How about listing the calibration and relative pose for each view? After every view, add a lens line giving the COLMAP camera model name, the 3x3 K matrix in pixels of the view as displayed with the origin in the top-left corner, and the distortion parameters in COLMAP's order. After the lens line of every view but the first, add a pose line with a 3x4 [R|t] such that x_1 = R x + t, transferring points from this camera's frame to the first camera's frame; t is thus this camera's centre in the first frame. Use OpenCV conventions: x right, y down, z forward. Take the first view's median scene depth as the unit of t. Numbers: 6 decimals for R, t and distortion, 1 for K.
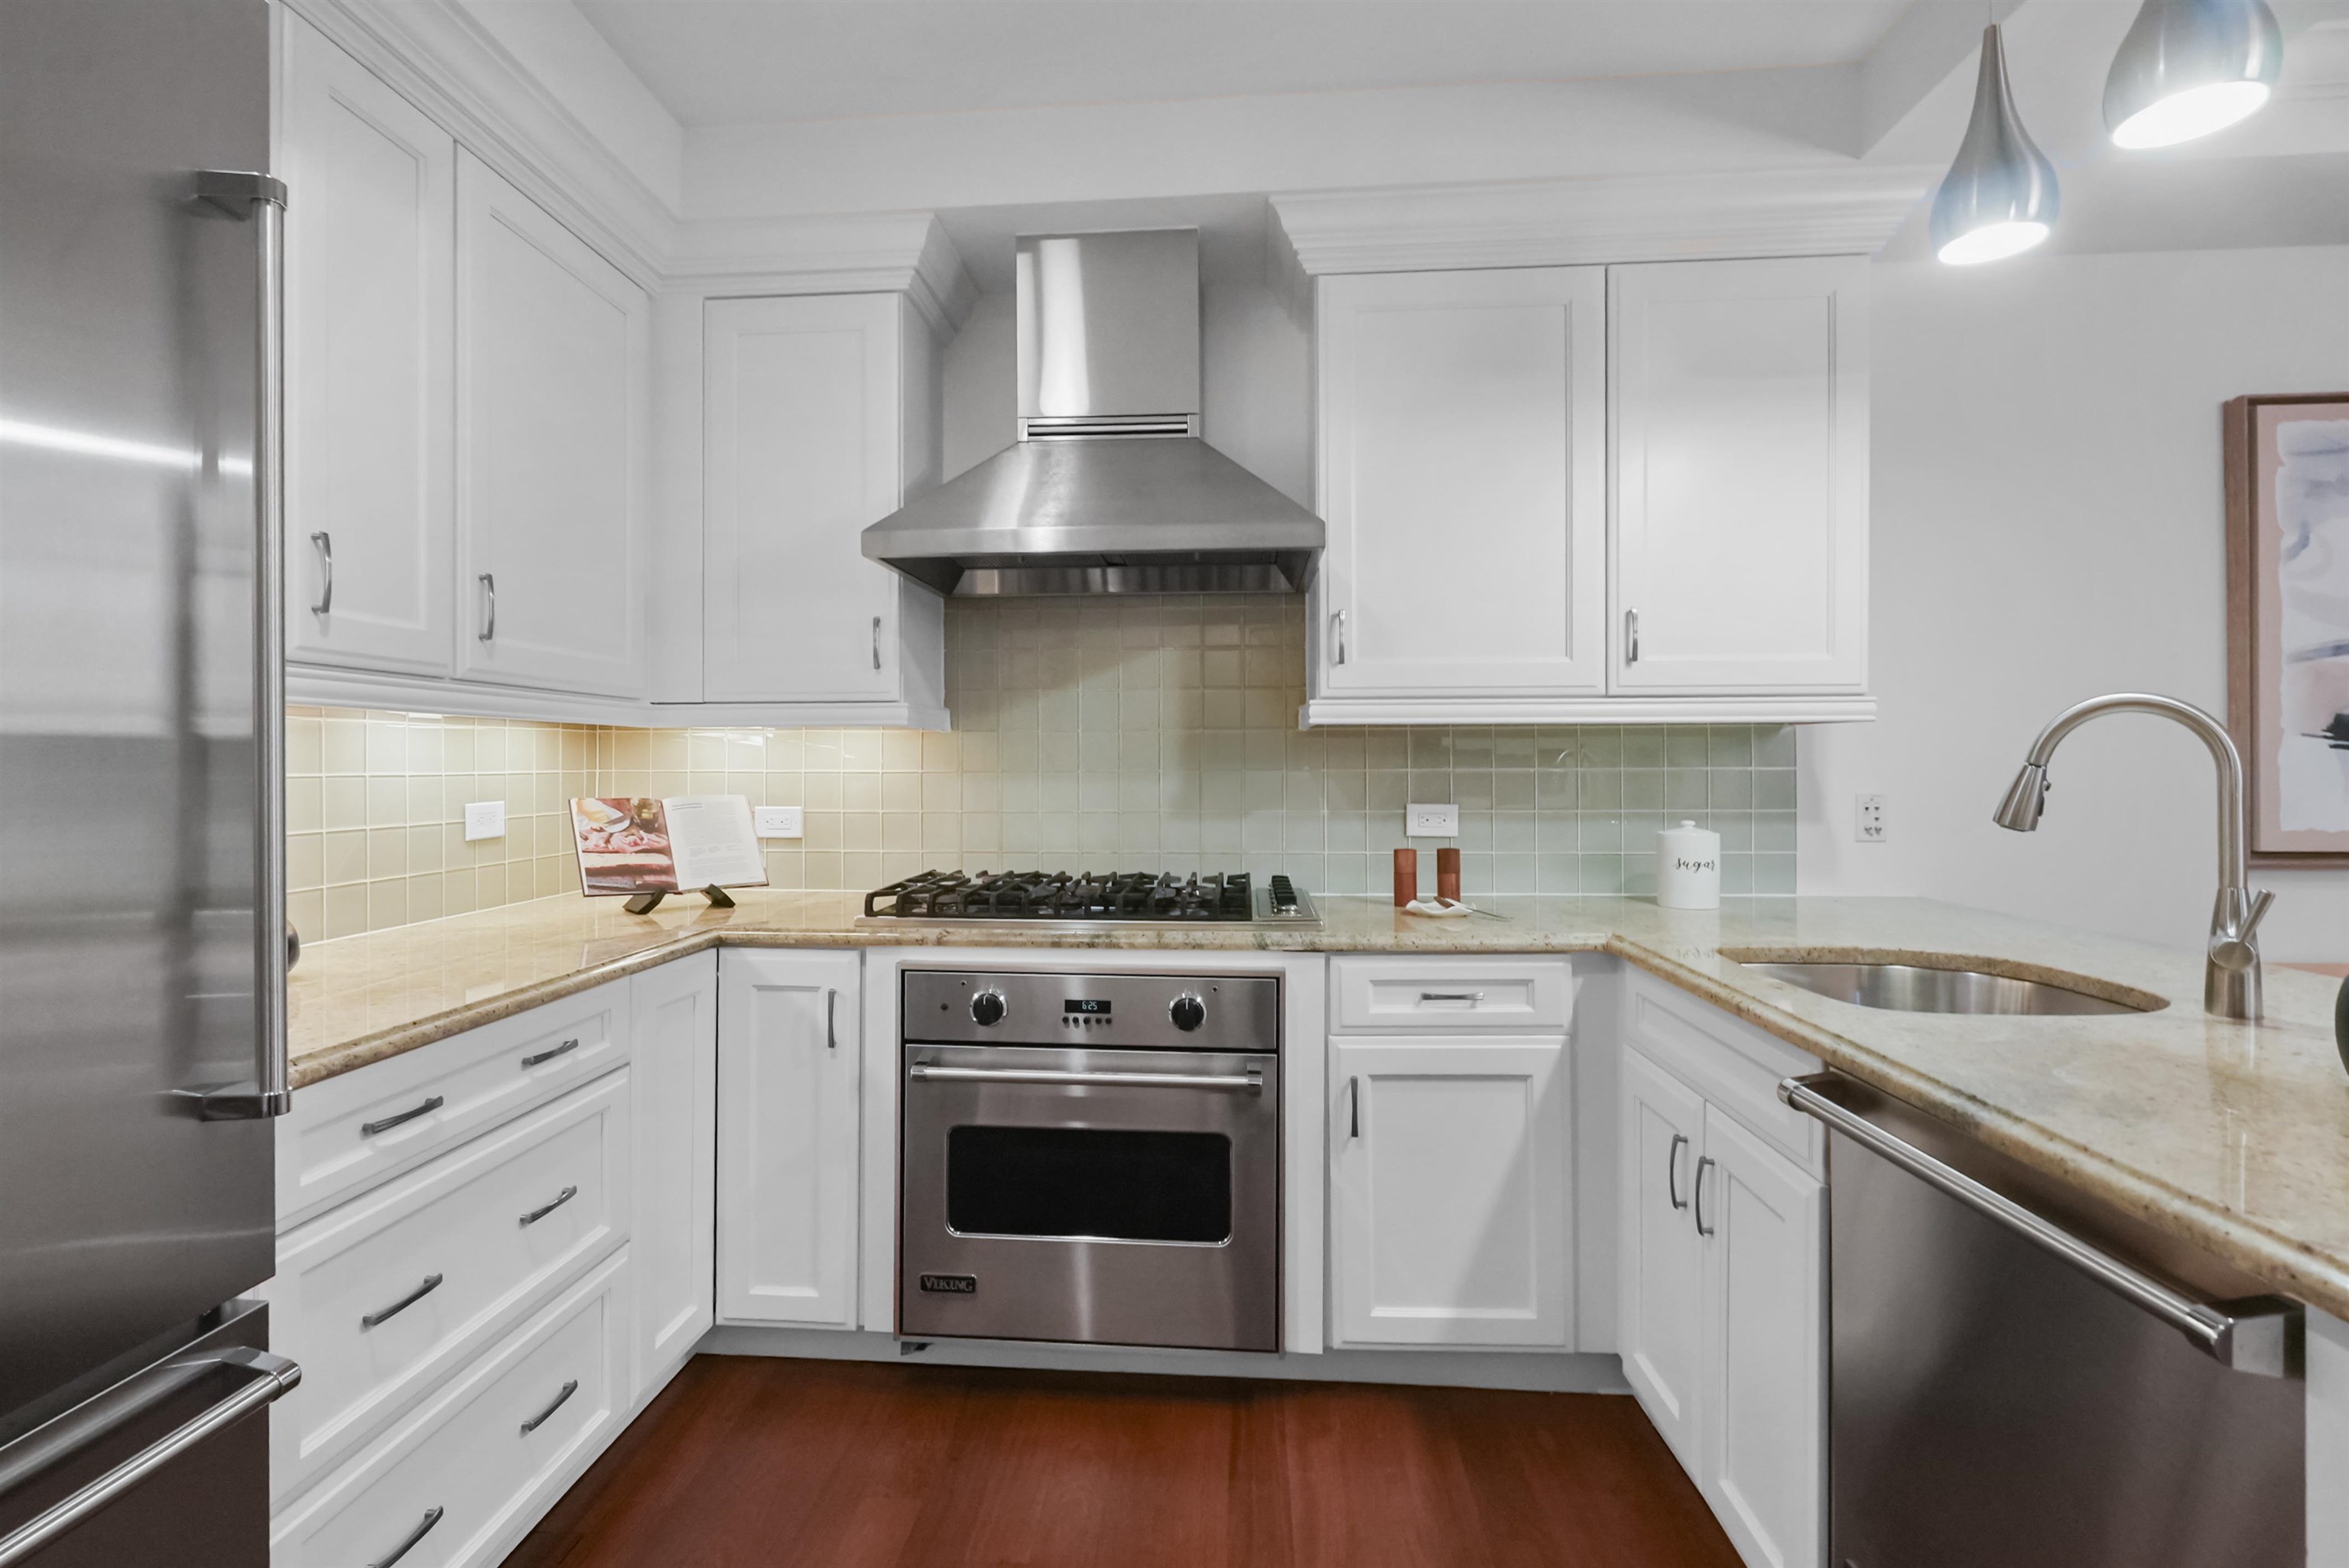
lens RADIAL K [[1088.3, 0, 1108.8], [0, 1088.3, 775.4], [0, 0, 1]] dist [0.003777, 0.001587]
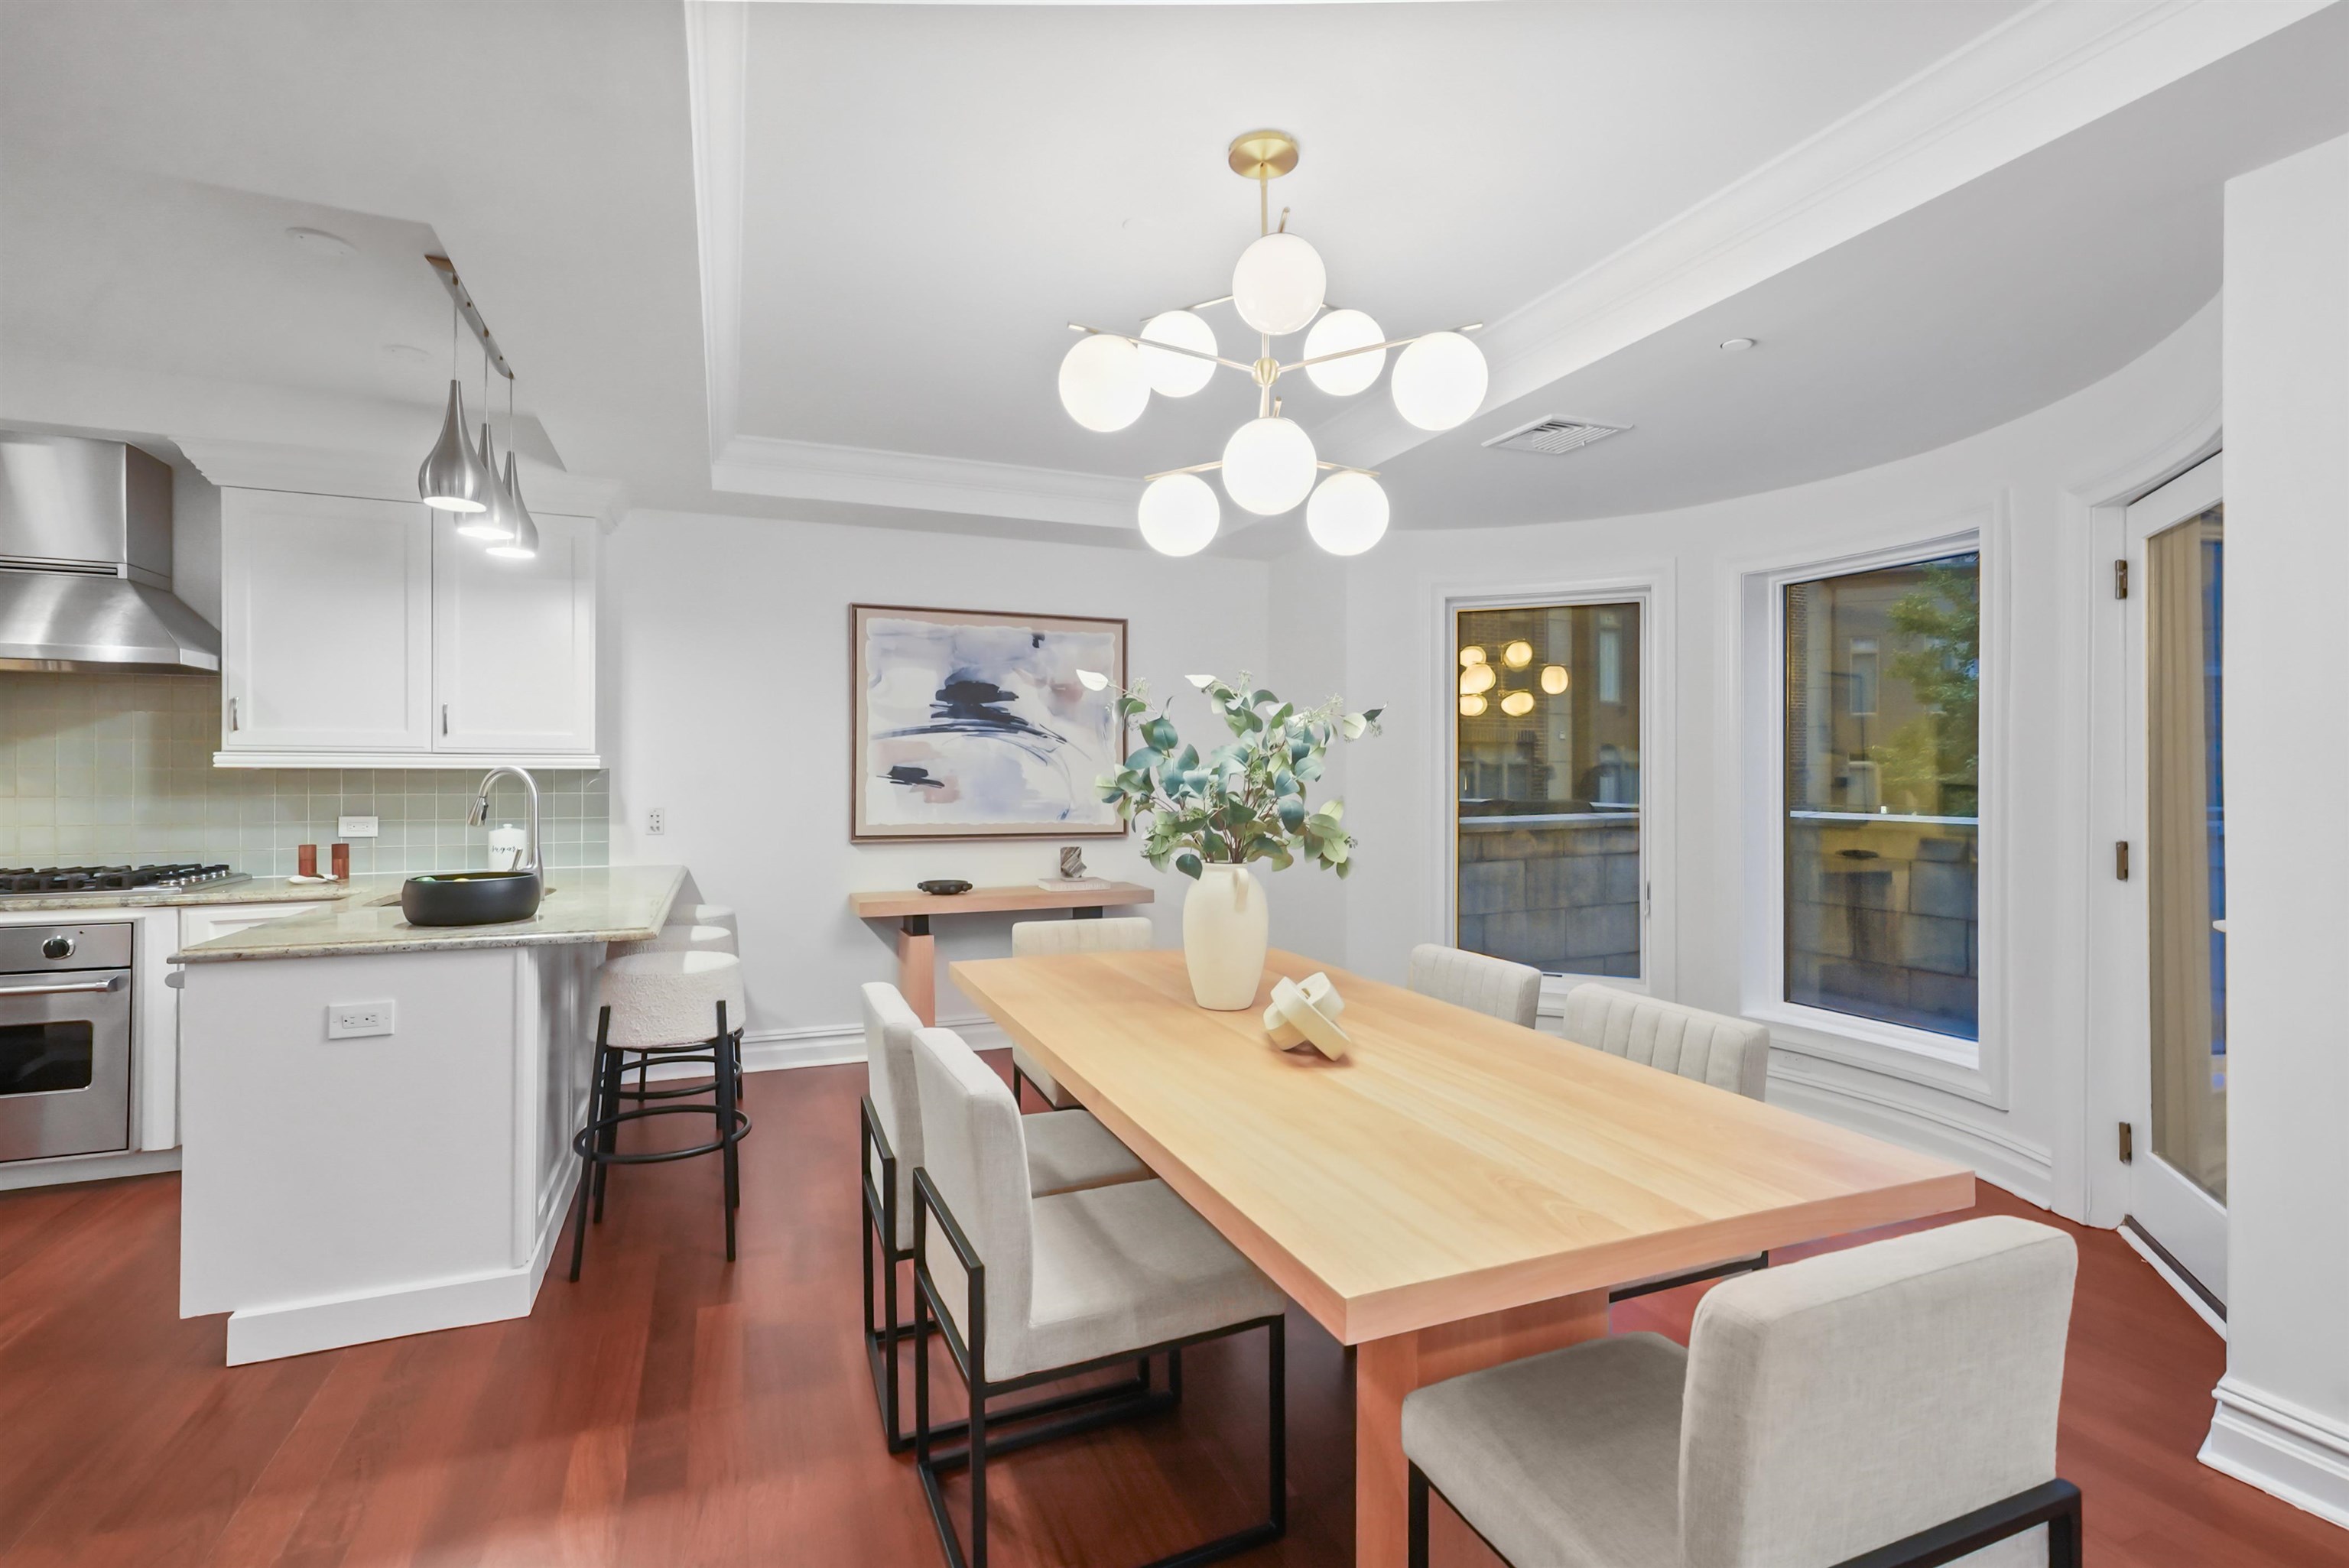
lens RADIAL K [[1088.3, 0, 1165.2], [0, 1088.3, 779.4], [0, 0, 1]] dist [0.003777, 0.001587]
pose [[0.892675, 0.003742, 0.450684, 0.666243], [-0.002946, 0.999993, -0.002466, -0.028109], [-0.450690, 0.000873, 0.892680, -0.991546]]
